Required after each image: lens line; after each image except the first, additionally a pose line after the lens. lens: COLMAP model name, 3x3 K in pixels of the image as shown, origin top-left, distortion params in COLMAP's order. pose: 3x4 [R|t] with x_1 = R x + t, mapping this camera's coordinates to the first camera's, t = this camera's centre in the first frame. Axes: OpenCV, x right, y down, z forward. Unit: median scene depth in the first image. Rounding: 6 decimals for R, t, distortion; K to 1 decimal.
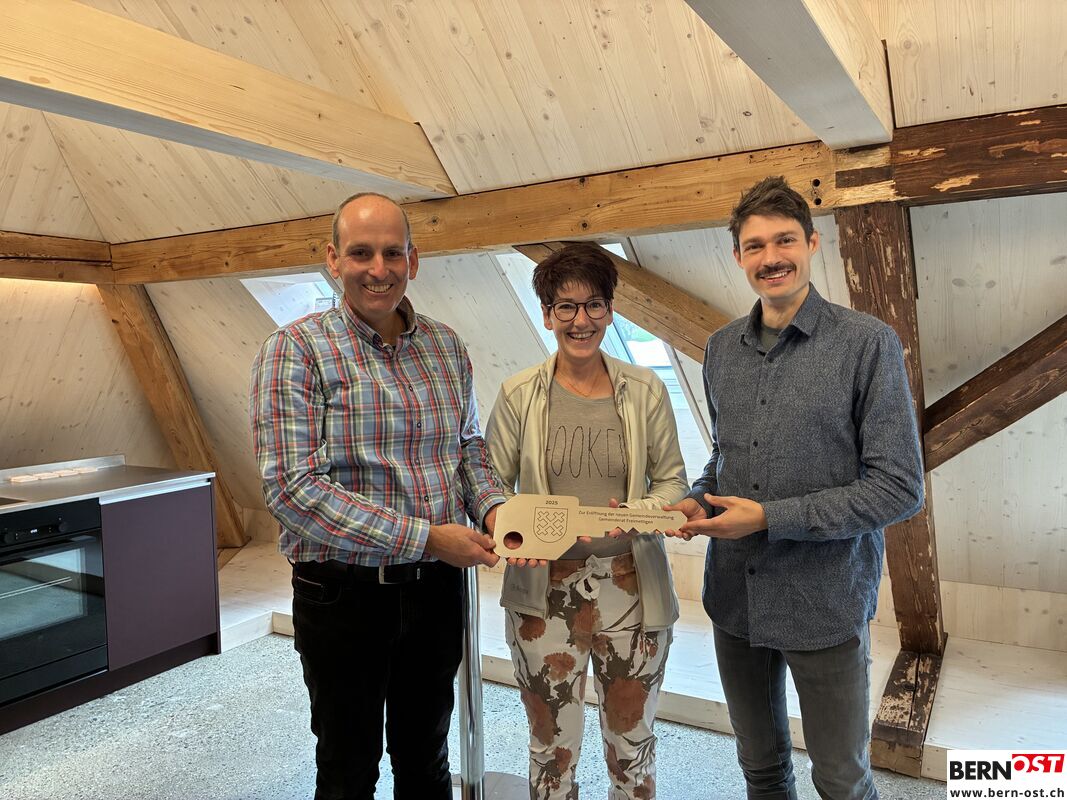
lens RADIAL K [[801.9, 0, 533.2], [0, 801.9, 395.7], [0, 0, 1]] dist [0.056857, -0.093239]
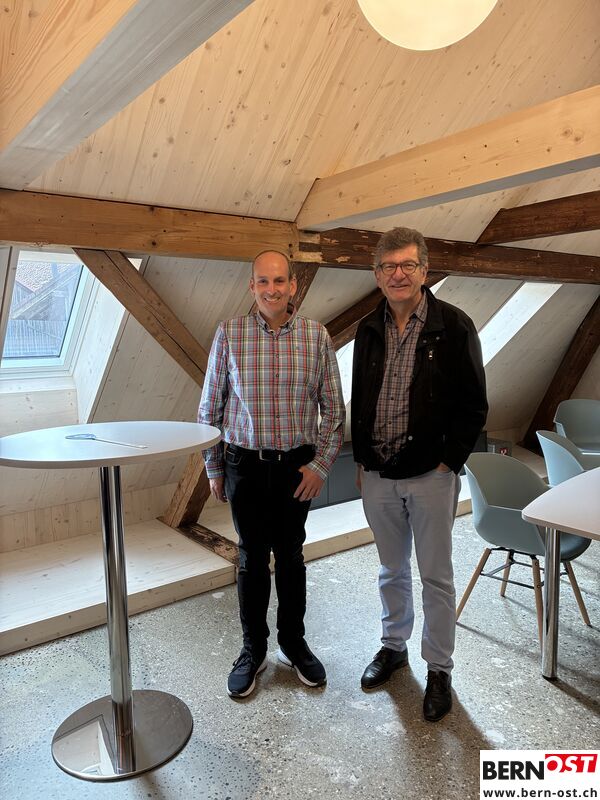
lens RADIAL K [[601.3, 0, 300.0], [0, 601.3, 400.0], [0, 0, 1]] dist [0.056857, -0.093239]
pose [[0.385633, -0.085928, 0.918642, -0.834632], [0.055723, 0.996005, 0.069772, -0.017750], [-0.920968, 0.024283, 0.388881, 0.450739]]
